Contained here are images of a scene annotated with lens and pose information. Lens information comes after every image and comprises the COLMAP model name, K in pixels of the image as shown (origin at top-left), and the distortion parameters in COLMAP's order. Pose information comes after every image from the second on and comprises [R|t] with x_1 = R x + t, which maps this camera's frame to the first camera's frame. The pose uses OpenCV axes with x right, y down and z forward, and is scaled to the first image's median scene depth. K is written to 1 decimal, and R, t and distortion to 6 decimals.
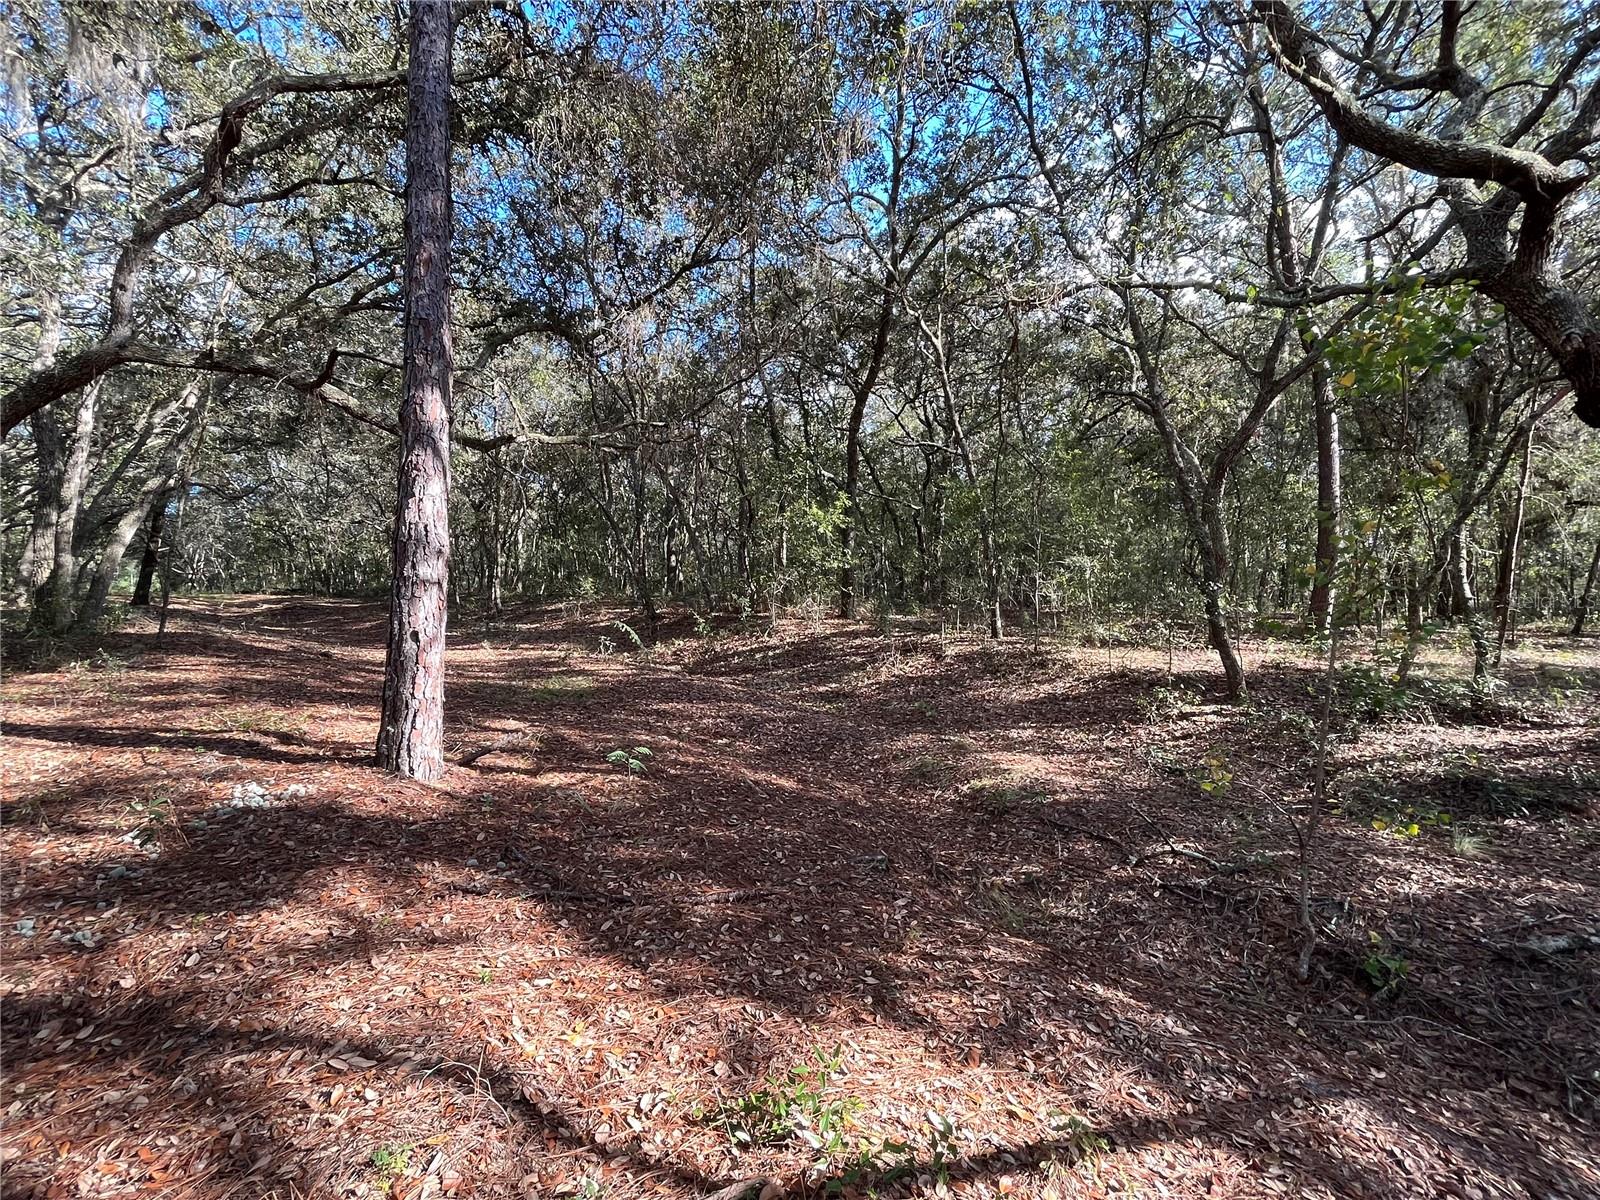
lens RADIAL K [[741.8, 0, 795.8], [0, 741.8, 598.0], [0, 0, 1]] dist [-0.003154, -0.000561]
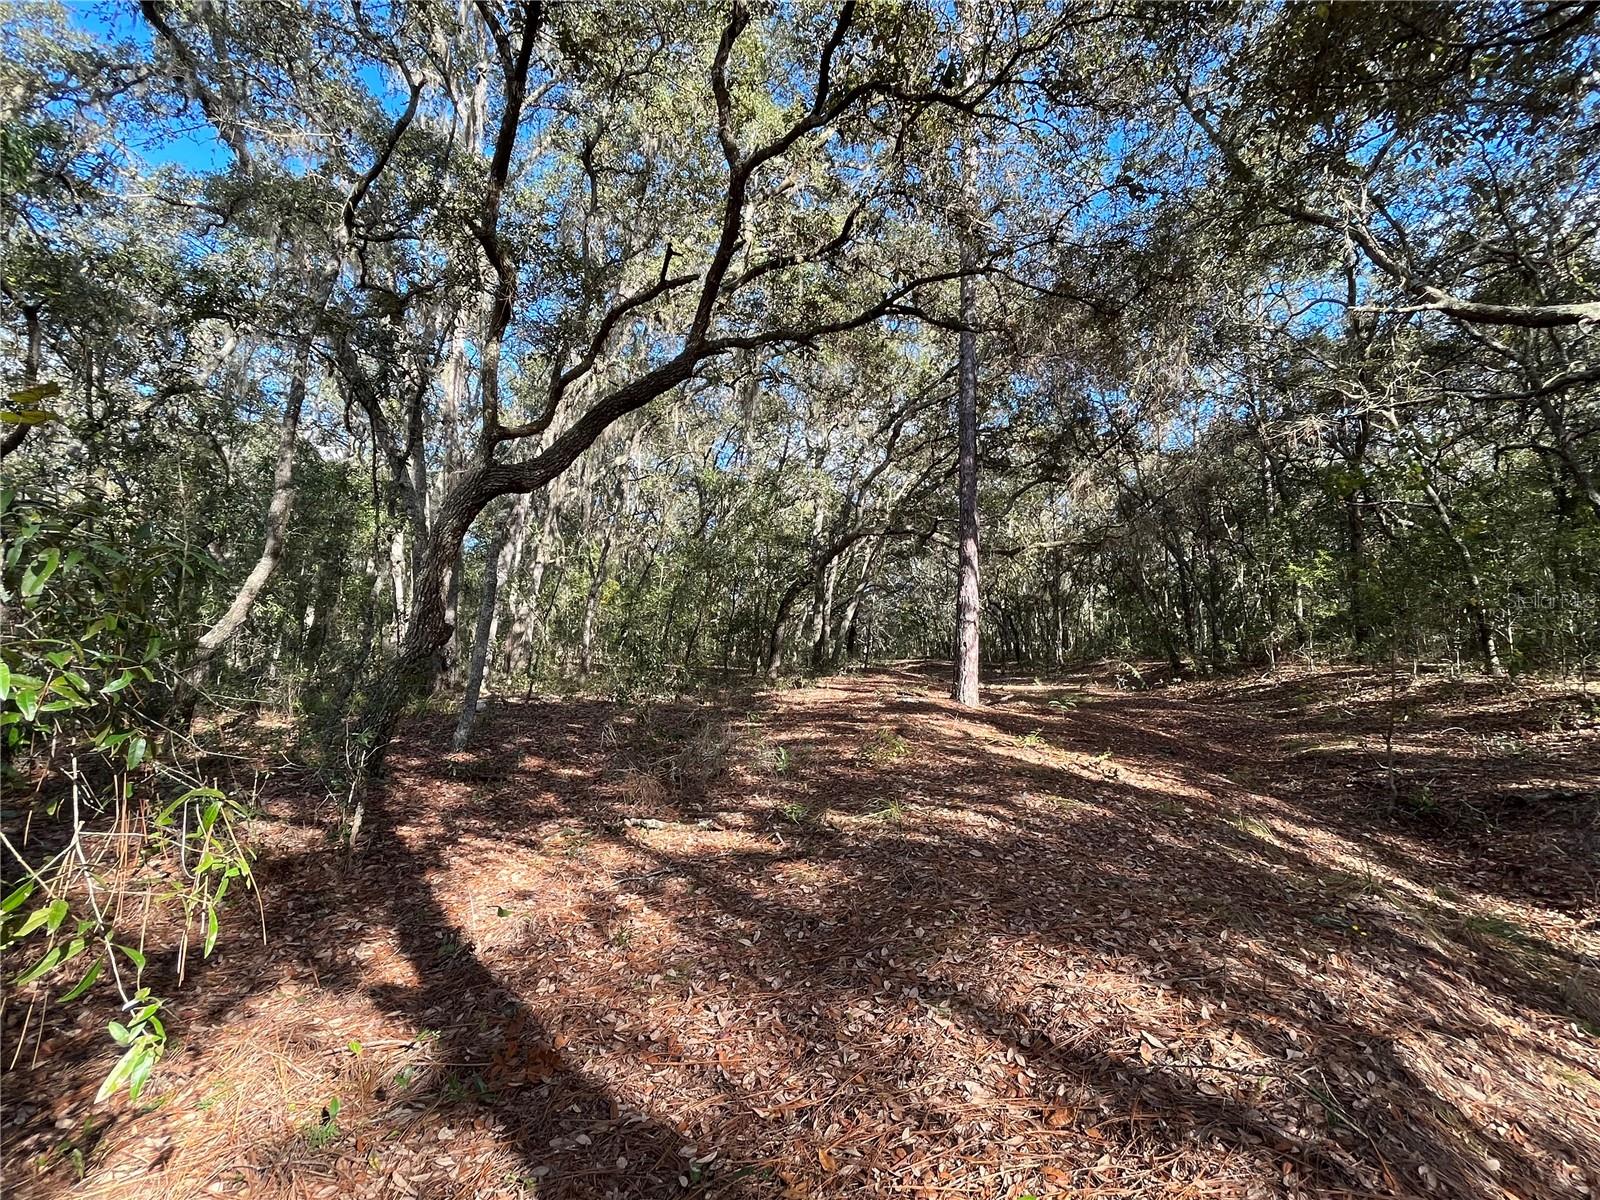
lens RADIAL K [[741.8, 0, 794.4], [0, 741.8, 593.2], [0, 0, 1]] dist [-0.003154, -0.000561]
pose [[0.715075, -0.068301, -0.695703, 0.436231], [-0.008380, 0.994306, -0.106229, 0.084222], [0.698998, 0.081791, 0.710431, -0.620450]]
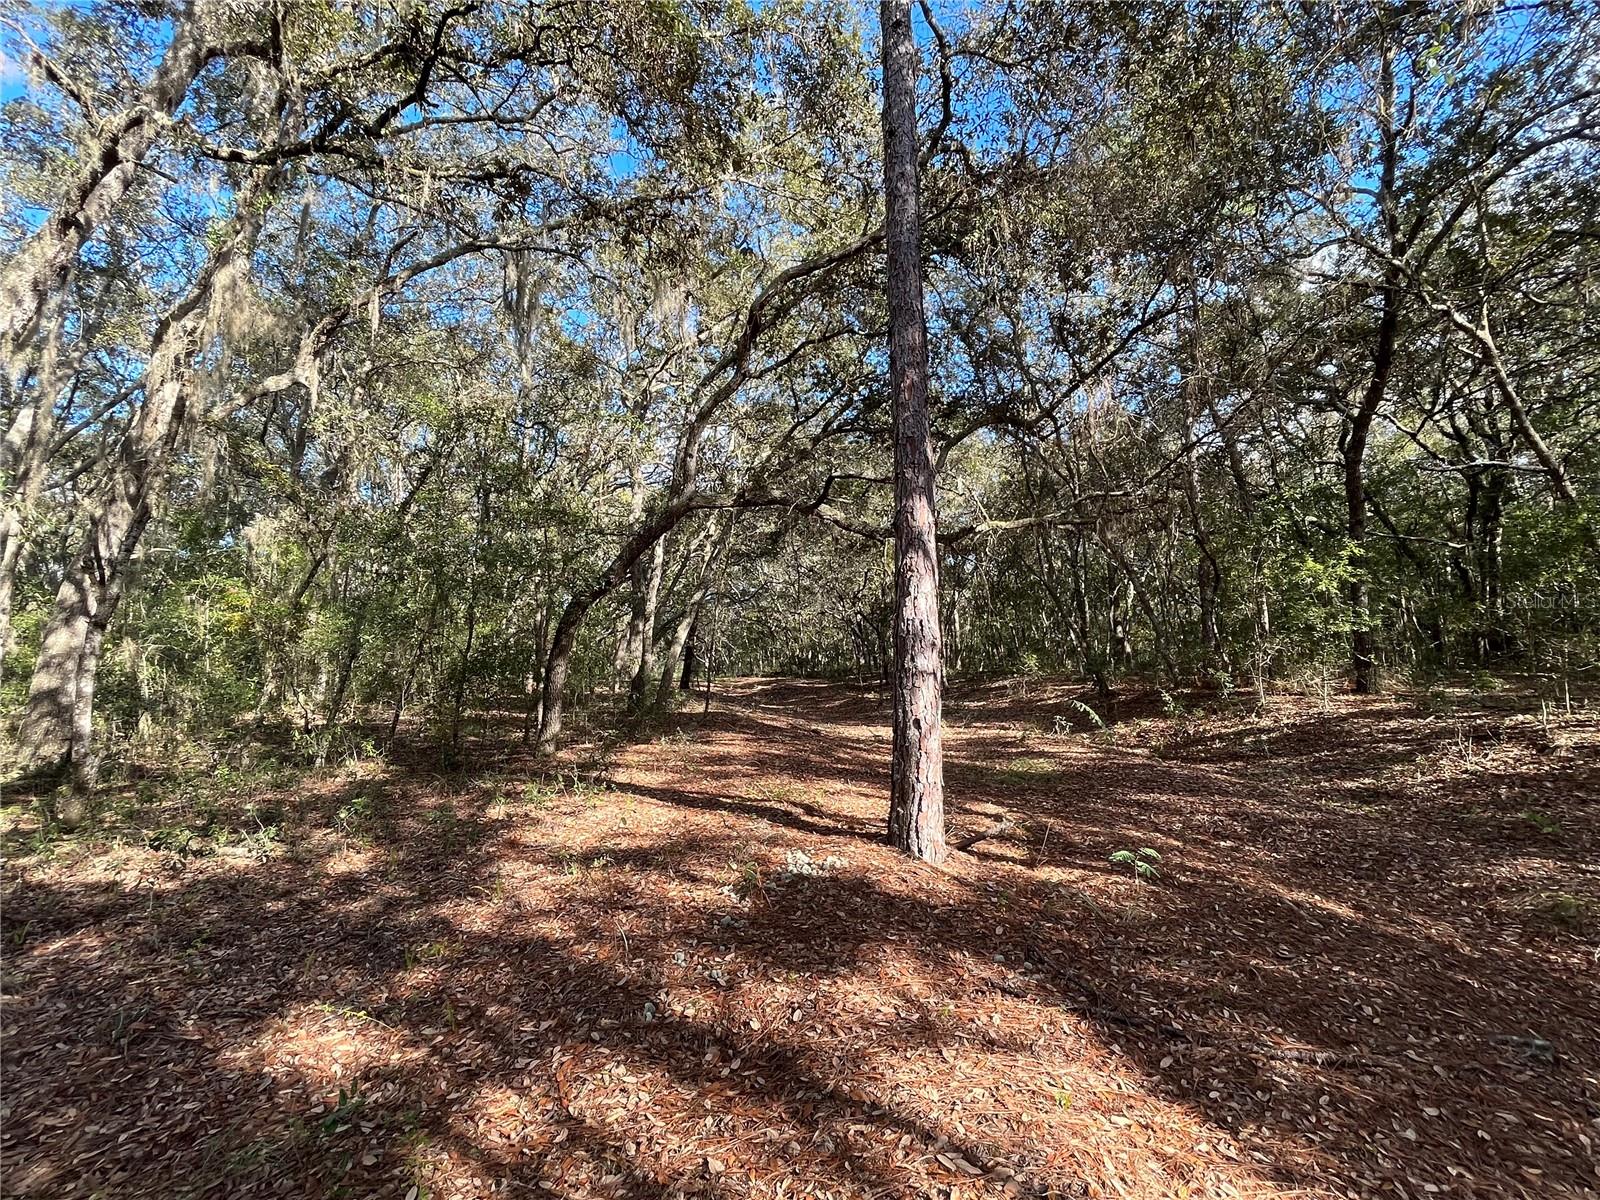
lens RADIAL K [[741.8, 0, 800.3], [0, 741.8, 598.8], [0, 0, 1]] dist [-0.003154, -0.000561]
pose [[0.849005, -0.078131, -0.522576, -0.046524], [0.026865, 0.994111, -0.104984, -0.012118], [0.527701, 0.075092, 0.846104, -0.010456]]
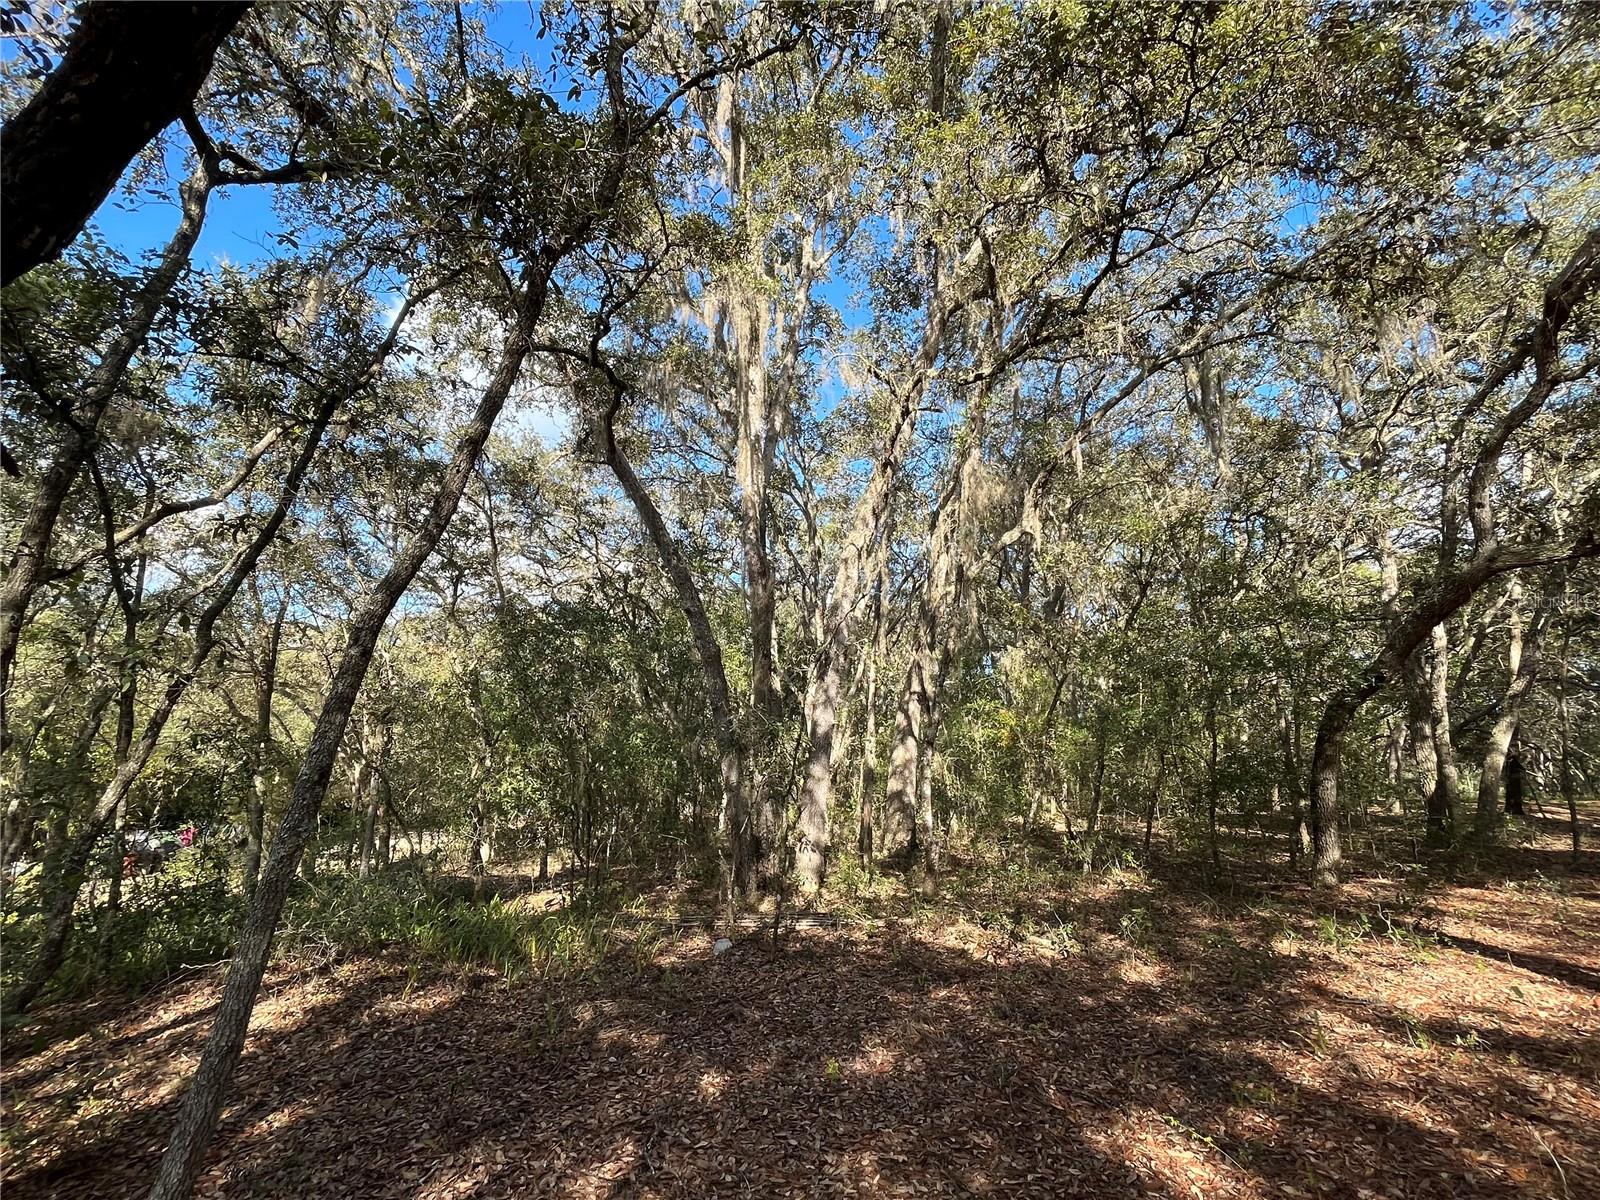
lens RADIAL K [[741.8, 0, 795.7], [0, 741.8, 598.0], [0, 0, 1]] dist [-0.003154, -0.000561]
pose [[0.119474, -0.254209, -0.959741, -0.047835], [-0.009565, 0.966326, -0.257144, -0.013736], [0.992791, 0.039902, 0.113019, -0.054266]]
